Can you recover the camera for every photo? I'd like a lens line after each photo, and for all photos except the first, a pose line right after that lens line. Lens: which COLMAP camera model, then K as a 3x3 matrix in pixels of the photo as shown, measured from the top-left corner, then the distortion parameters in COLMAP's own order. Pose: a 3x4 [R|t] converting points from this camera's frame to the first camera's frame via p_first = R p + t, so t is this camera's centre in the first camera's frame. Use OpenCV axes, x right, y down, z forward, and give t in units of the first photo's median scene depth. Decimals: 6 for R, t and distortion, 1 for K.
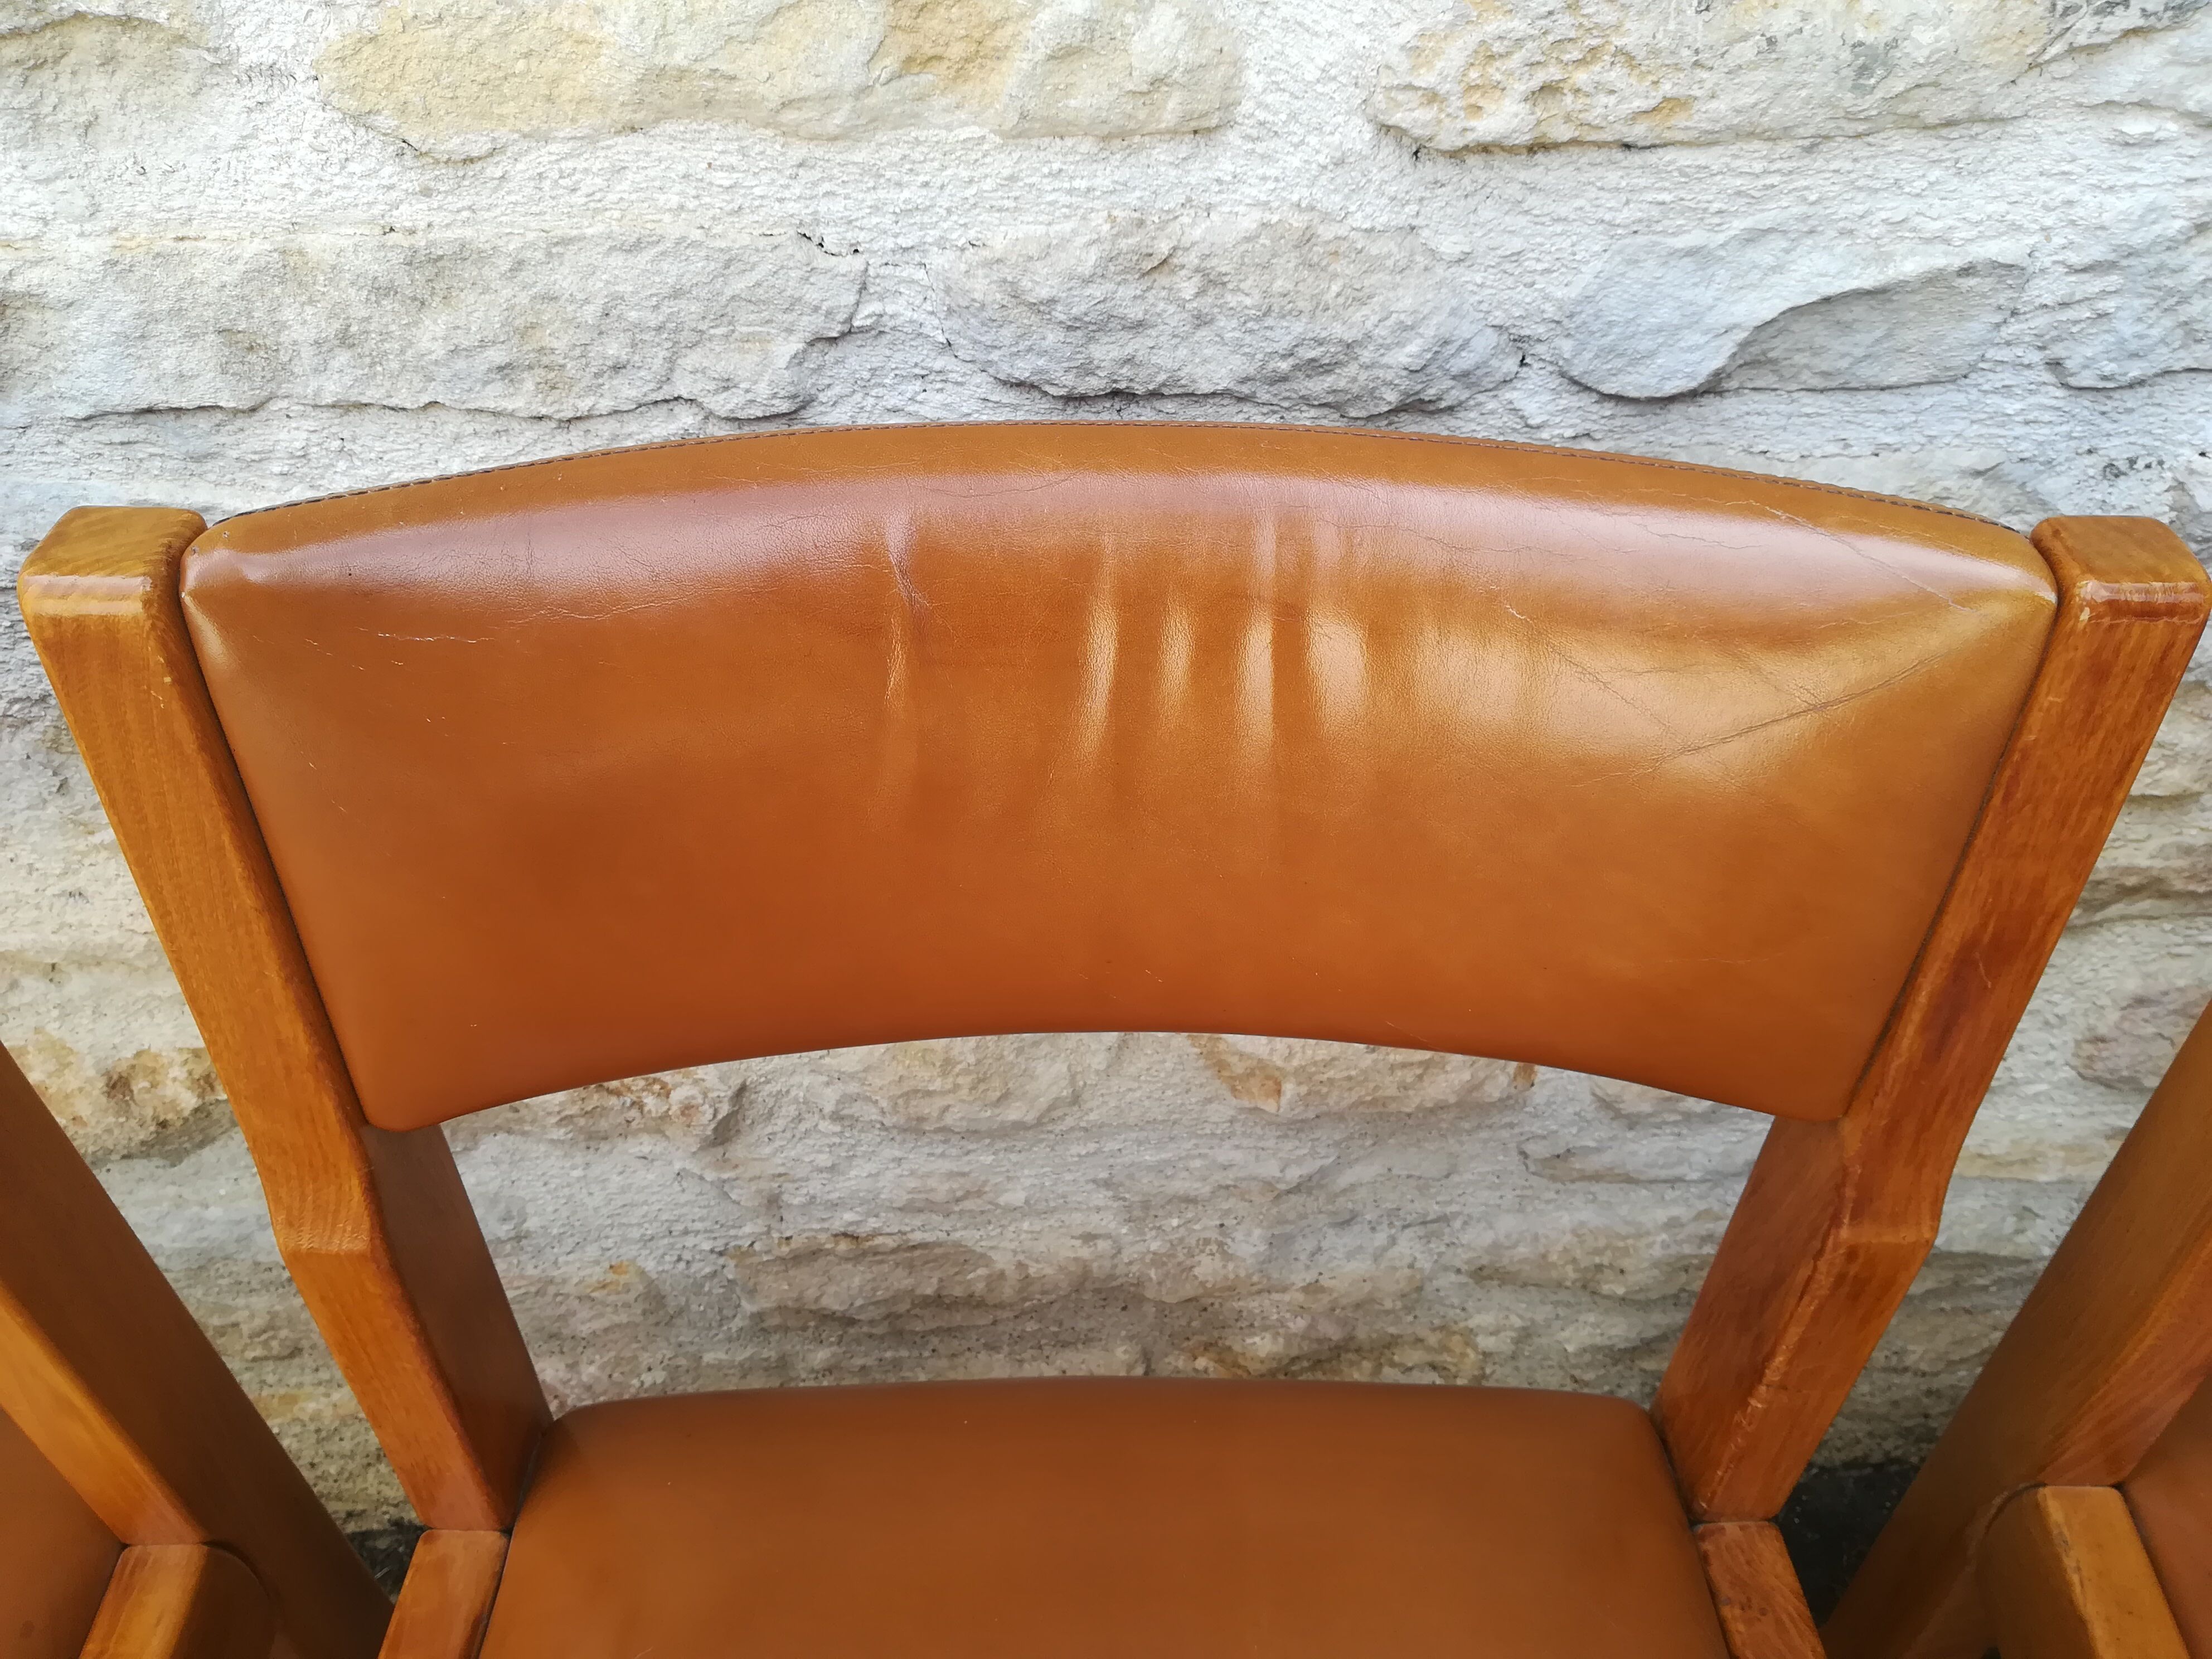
lens RADIAL K [[1729.7, 0, 1110.1], [0, 1729.7, 842.8], [0, 0, 1]] dist [0.045672, -0.066966]
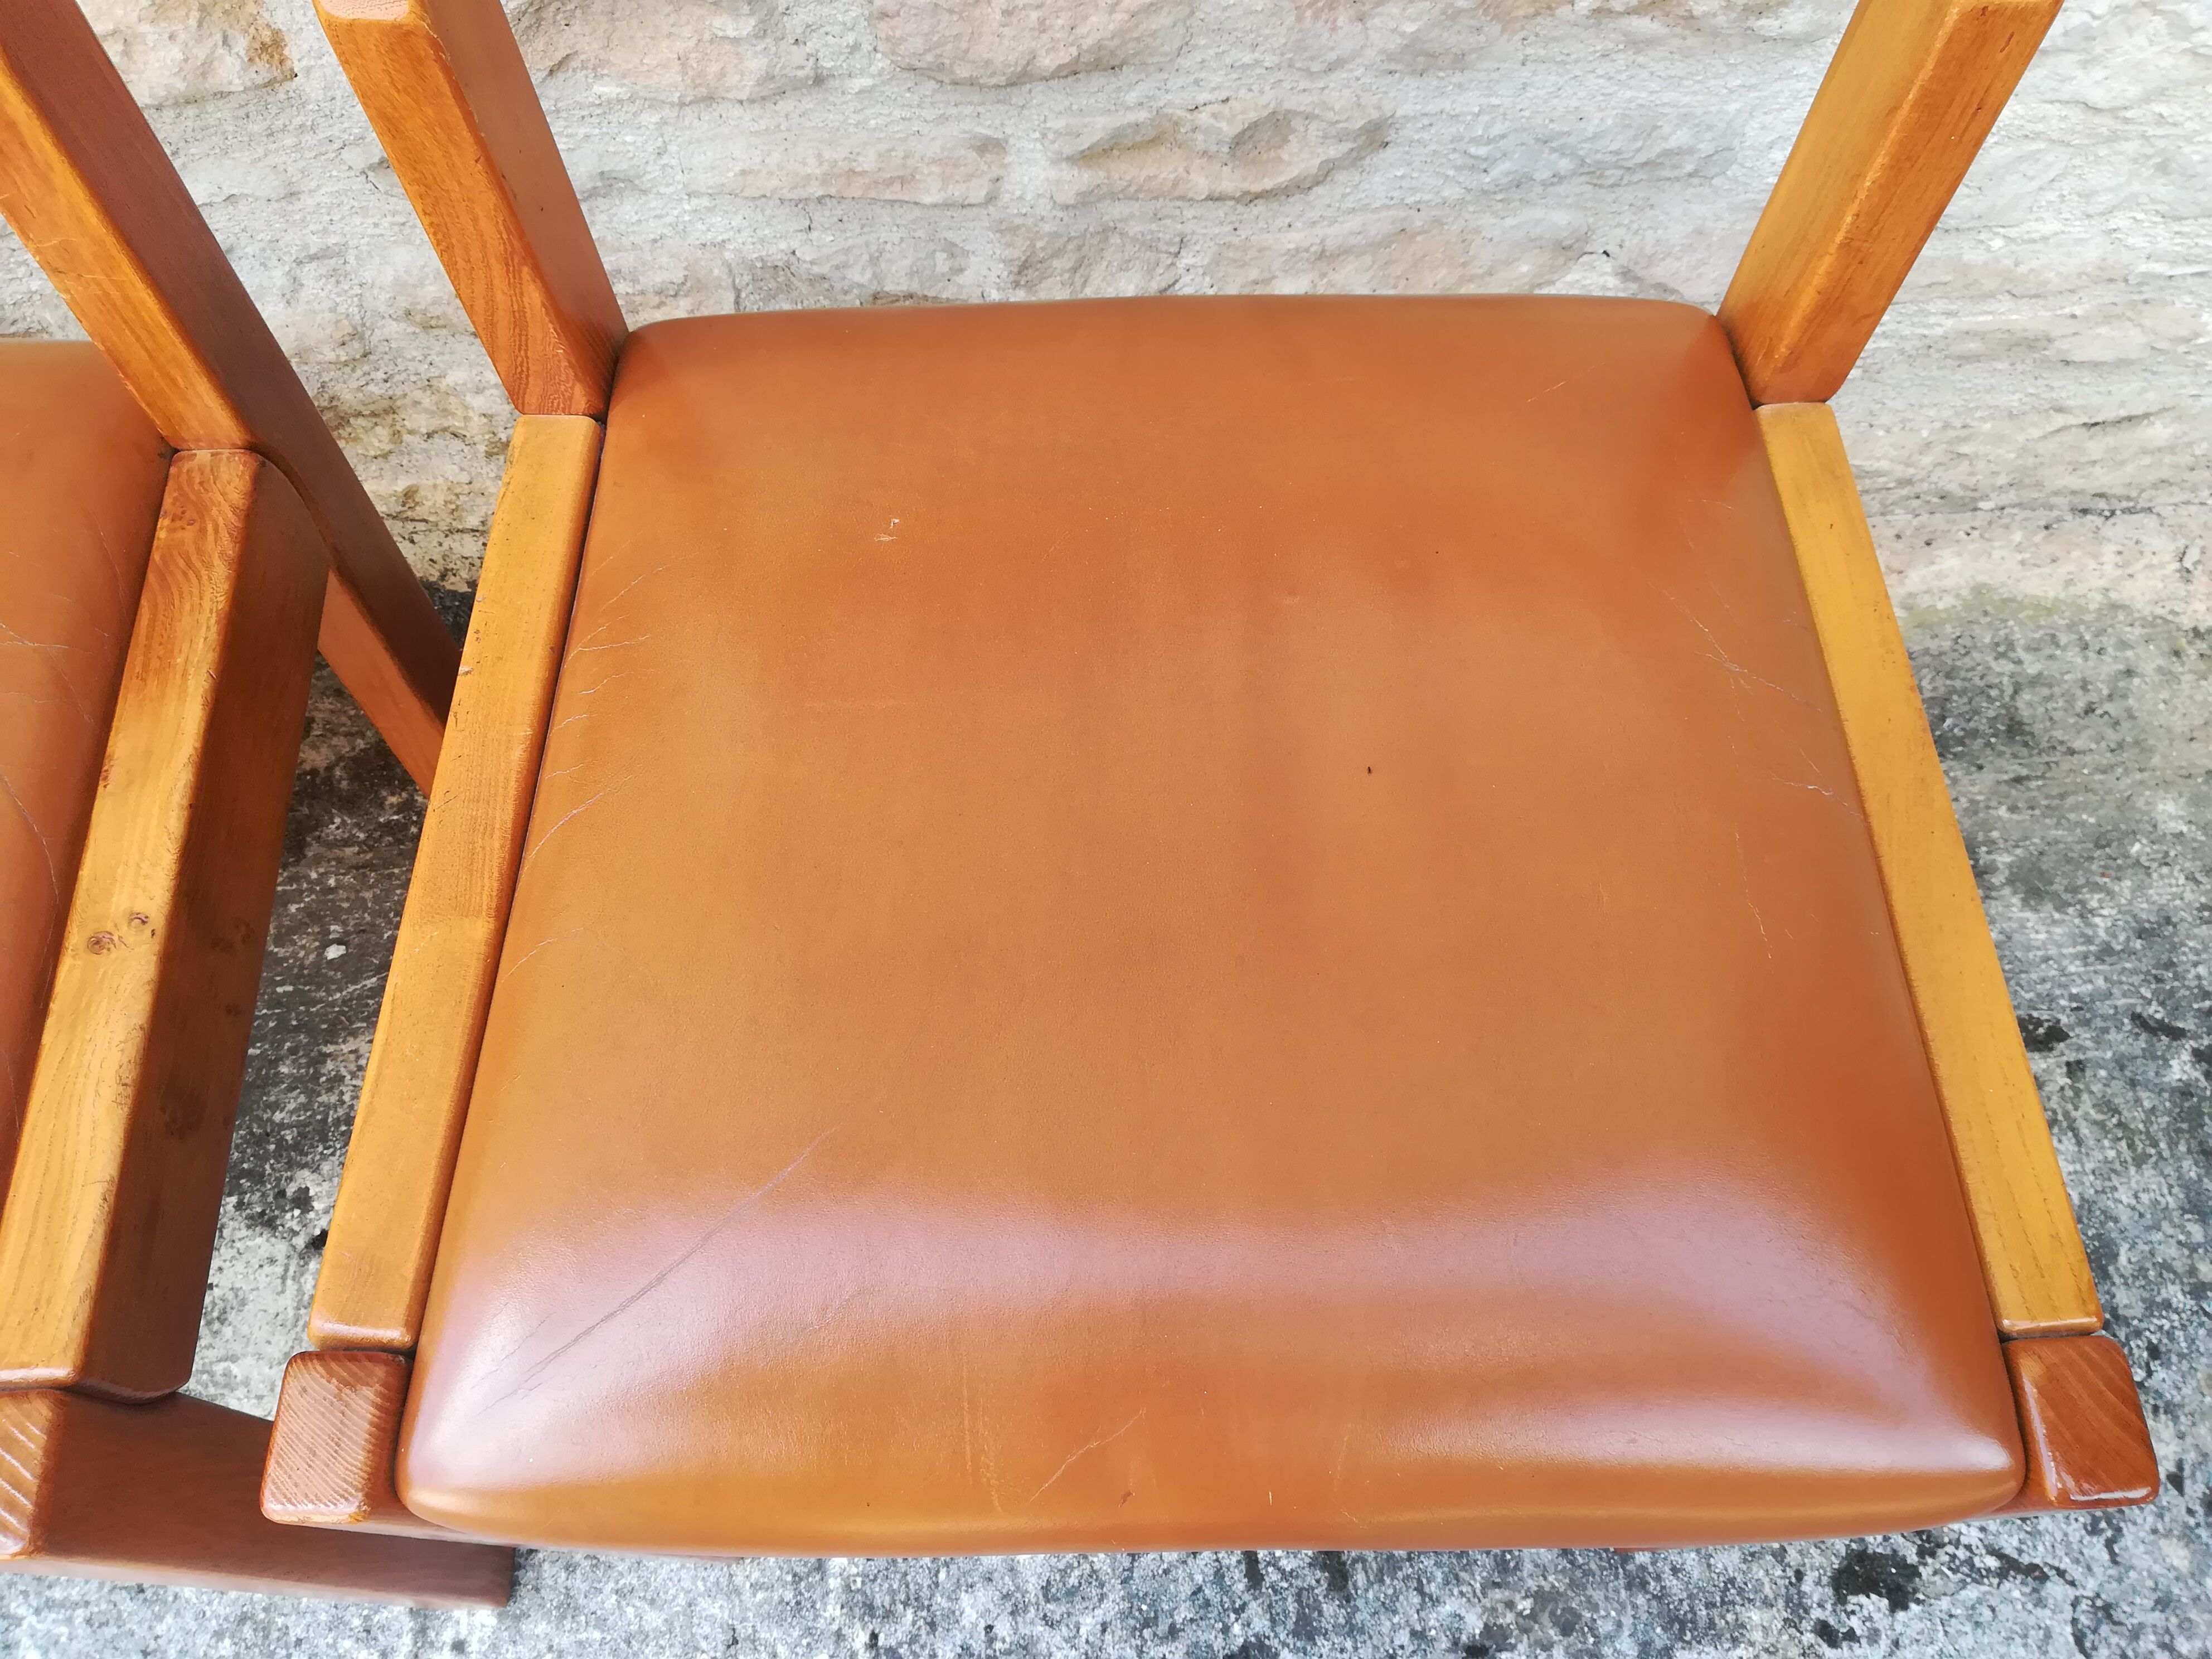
lens RADIAL K [[1729.7, 0, 1113.6], [0, 1729.7, 844.0], [0, 0, 1]] dist [0.045672, -0.066966]
pose [[0.999694, -0.012747, 0.021222, 1.008466], [0.003621, 0.923317, 0.384022, 0.250799], [-0.024490, -0.383827, 0.923080, -0.049725]]
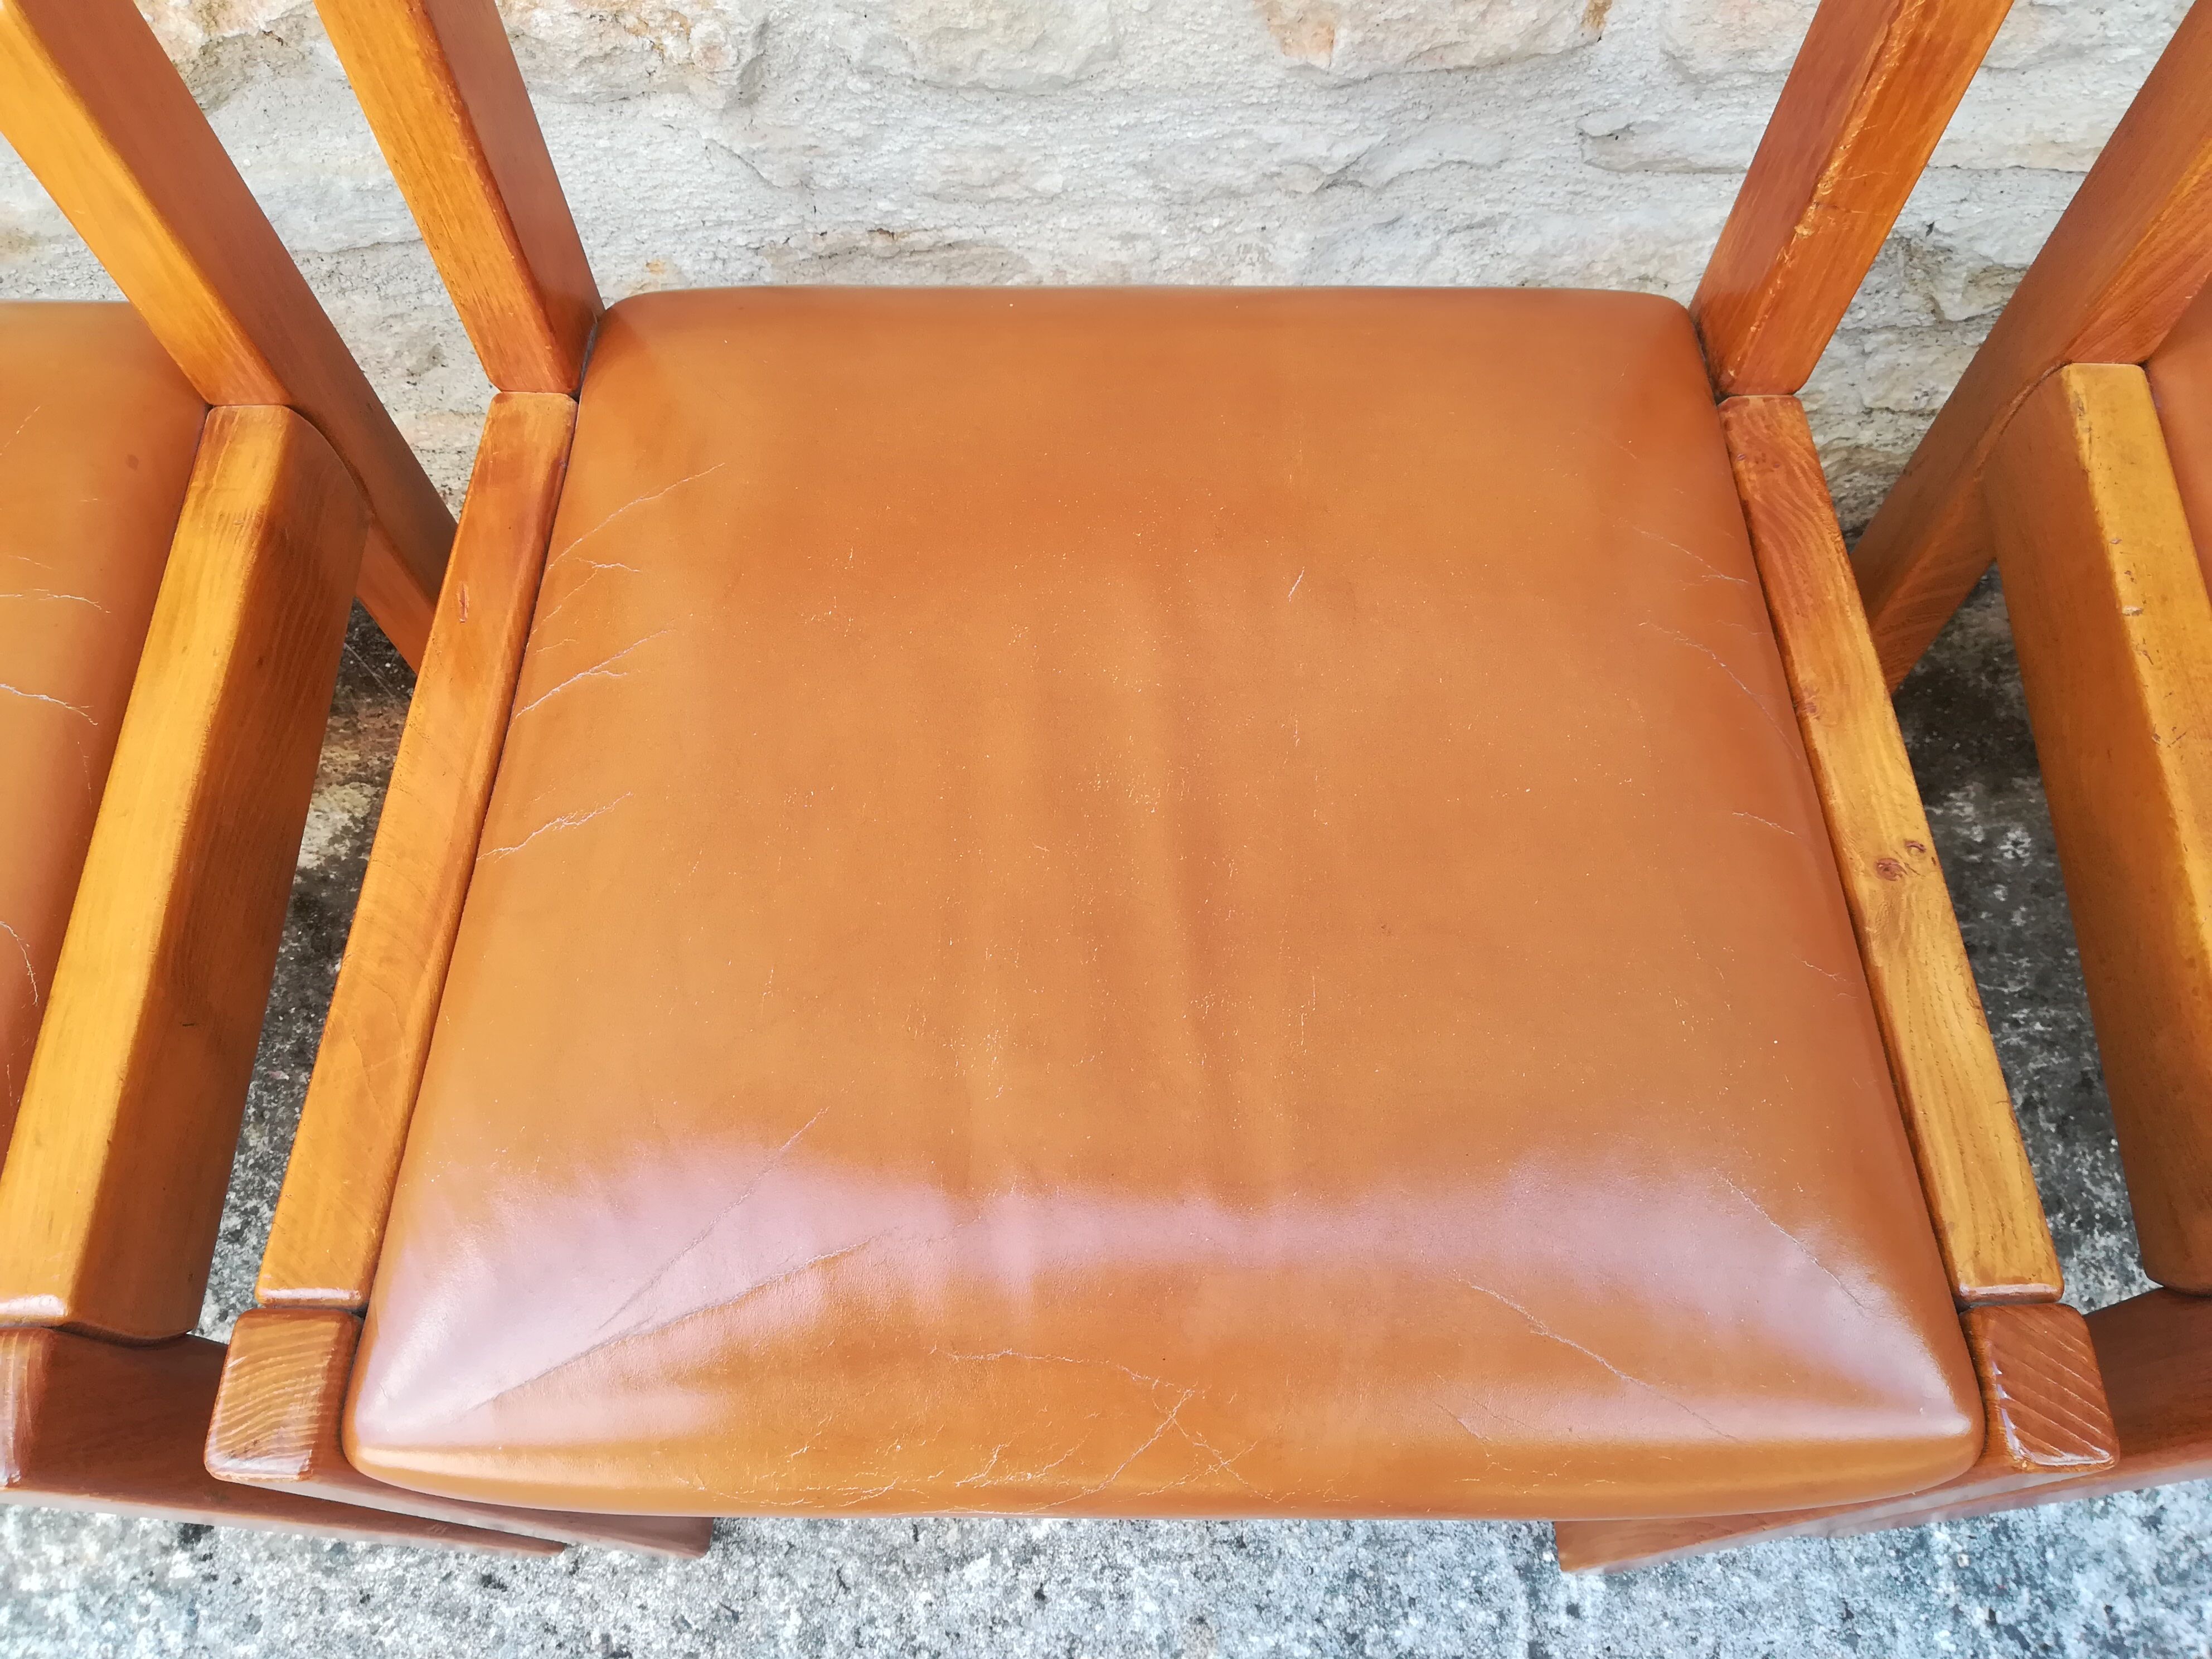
lens RADIAL K [[1729.7, 0, 1109.3], [0, 1729.7, 843.3], [0, 0, 1]] dist [0.045672, -0.066966]
pose [[0.999901, 0.006274, -0.012604, -0.013540], [-0.001155, 0.928767, 0.370663, 0.299374], [0.014032, -0.370612, 0.928682, -0.071077]]
